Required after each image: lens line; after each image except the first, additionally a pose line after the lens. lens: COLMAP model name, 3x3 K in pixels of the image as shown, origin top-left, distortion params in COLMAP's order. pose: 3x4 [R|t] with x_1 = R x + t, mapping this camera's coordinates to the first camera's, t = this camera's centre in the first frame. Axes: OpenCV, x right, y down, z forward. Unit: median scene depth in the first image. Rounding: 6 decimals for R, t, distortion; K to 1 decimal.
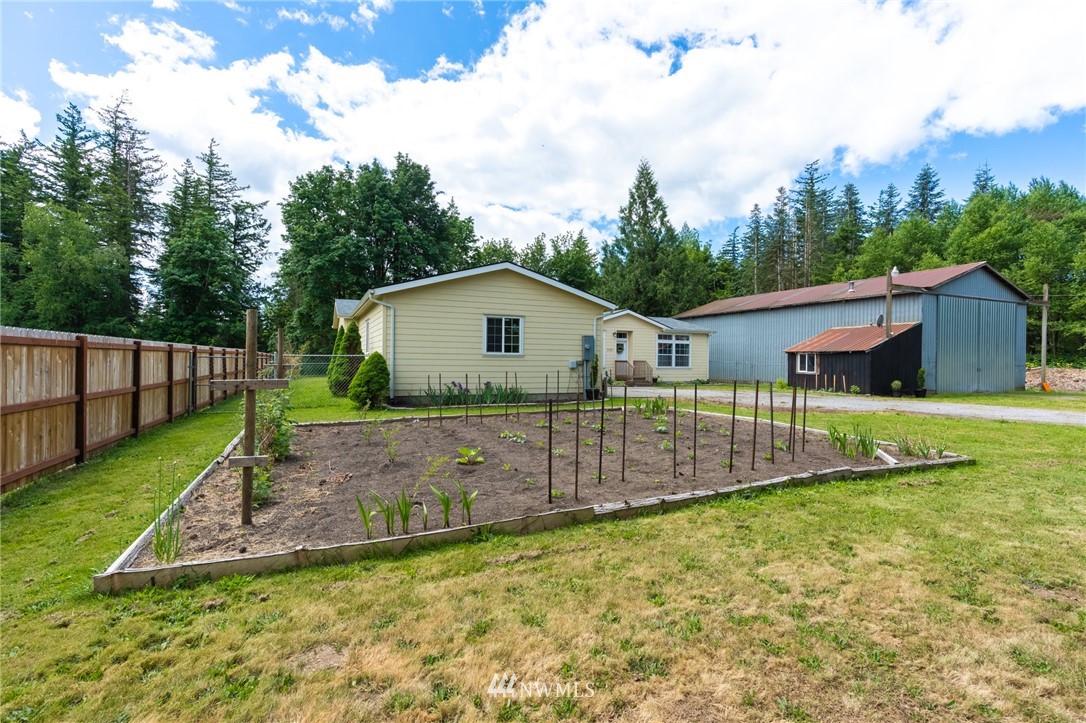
lens RADIAL K [[504.3, 0, 512.0], [0, 504.3, 361.1], [0, 0, 1]] dist [-0.009069, 0.003241]
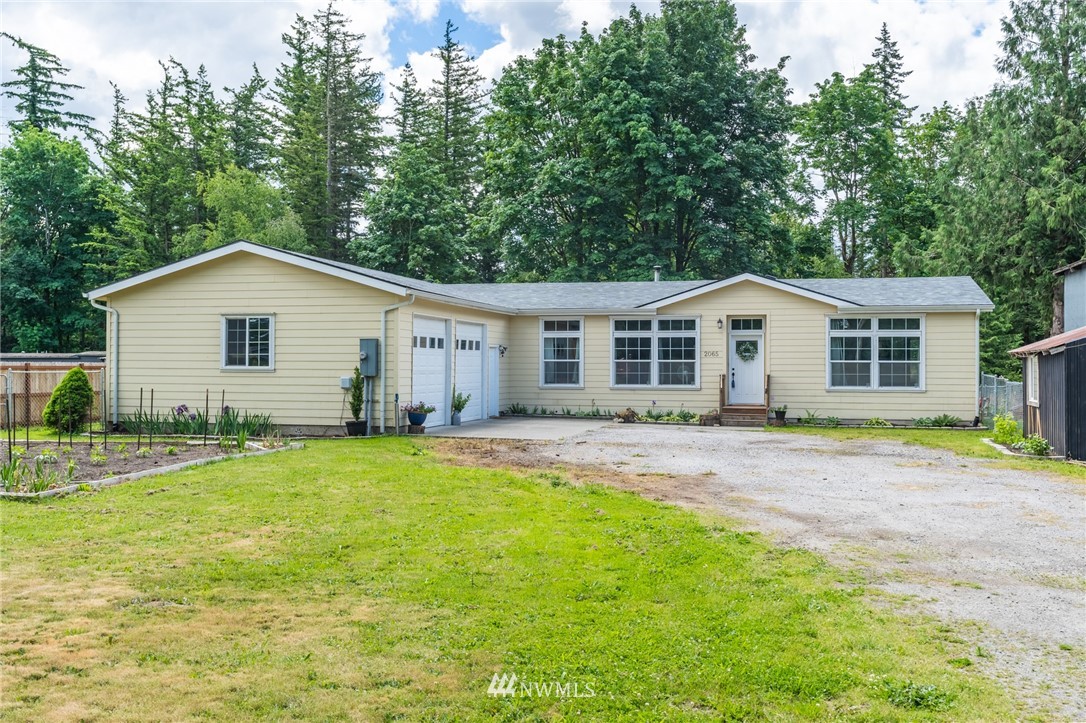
lens RADIAL K [[1105.0, 0, 524.3], [0, 1105.0, 342.4], [0, 0, 1]] dist [0.007520, 0.000000]
pose [[0.770160, -0.022458, -0.637455, 1.251719], [0.003947, 0.999529, -0.030446, -0.001134], [0.637838, 0.020932, 0.769886, 0.030073]]
